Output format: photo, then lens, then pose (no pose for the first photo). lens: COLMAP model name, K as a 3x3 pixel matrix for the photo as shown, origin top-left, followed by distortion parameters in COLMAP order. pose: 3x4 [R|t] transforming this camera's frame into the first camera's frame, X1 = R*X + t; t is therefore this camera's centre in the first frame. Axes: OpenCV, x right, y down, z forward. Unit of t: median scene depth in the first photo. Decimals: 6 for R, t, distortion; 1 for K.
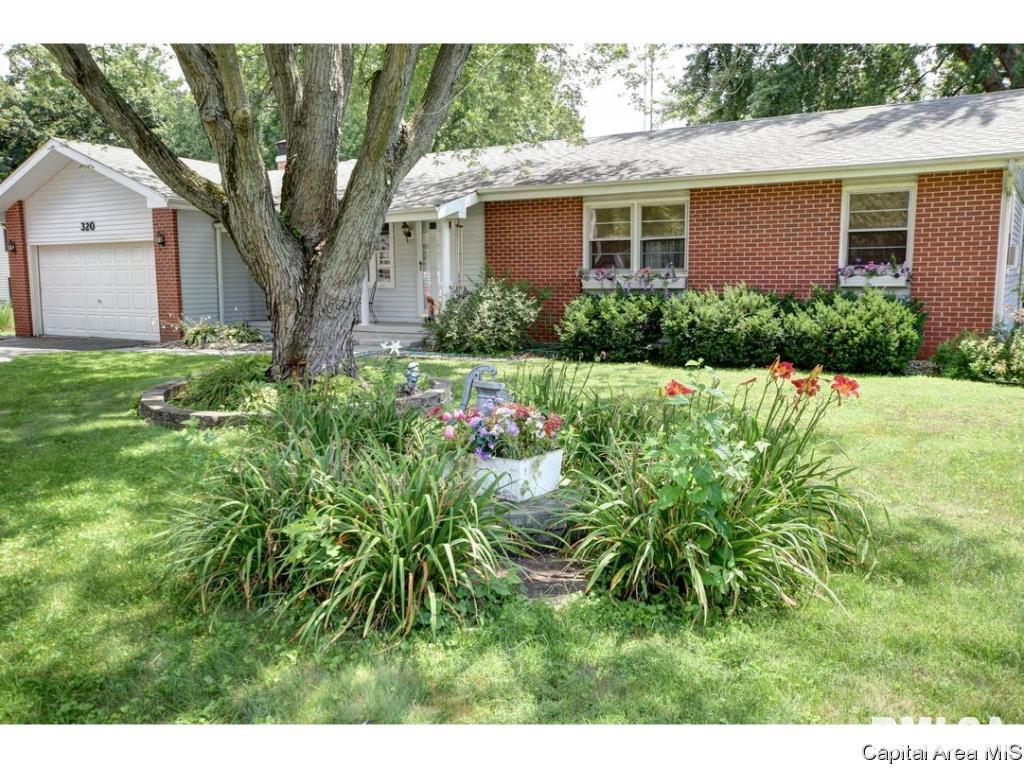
lens RADIAL K [[855.3, 0, 512.0], [0, 855.3, 384.0], [0, 0, 1]] dist [0.001577, 0.002612]
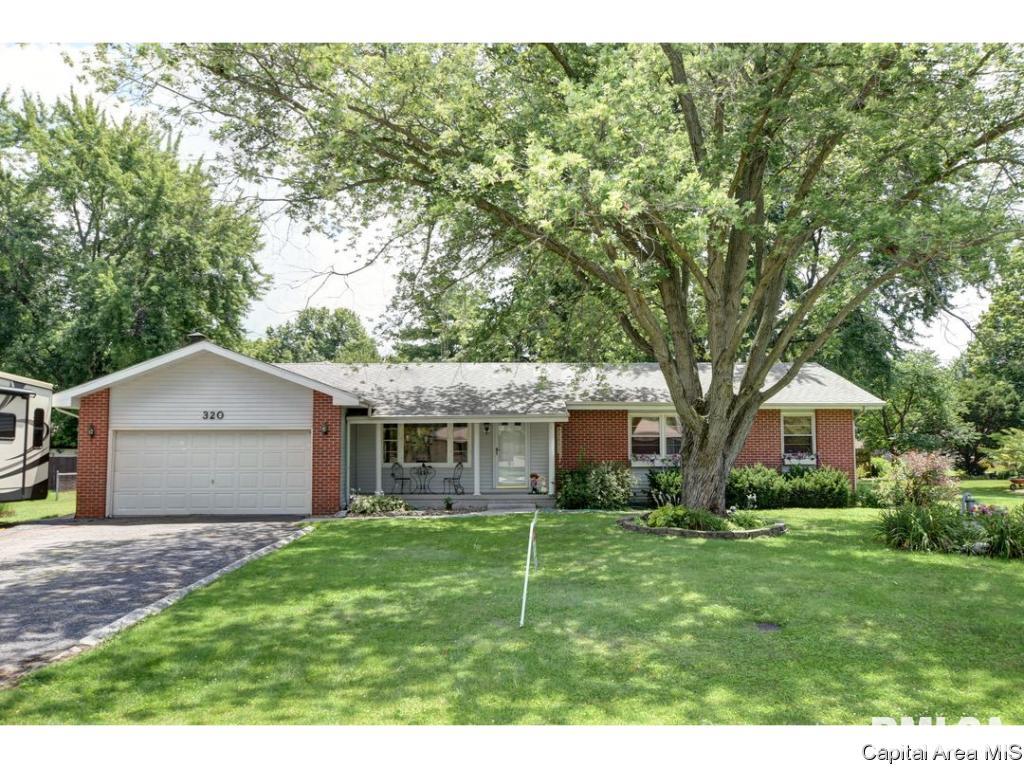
lens RADIAL K [[855.3, 0, 512.0], [0, 855.3, 384.0], [0, 0, 1]] dist [0.001577, 0.002612]
pose [[0.818028, 0.050304, 0.572974, -1.033196], [0.071097, 0.979685, -0.187514, 0.019654], [-0.570767, 0.194129, 0.797834, -0.170640]]
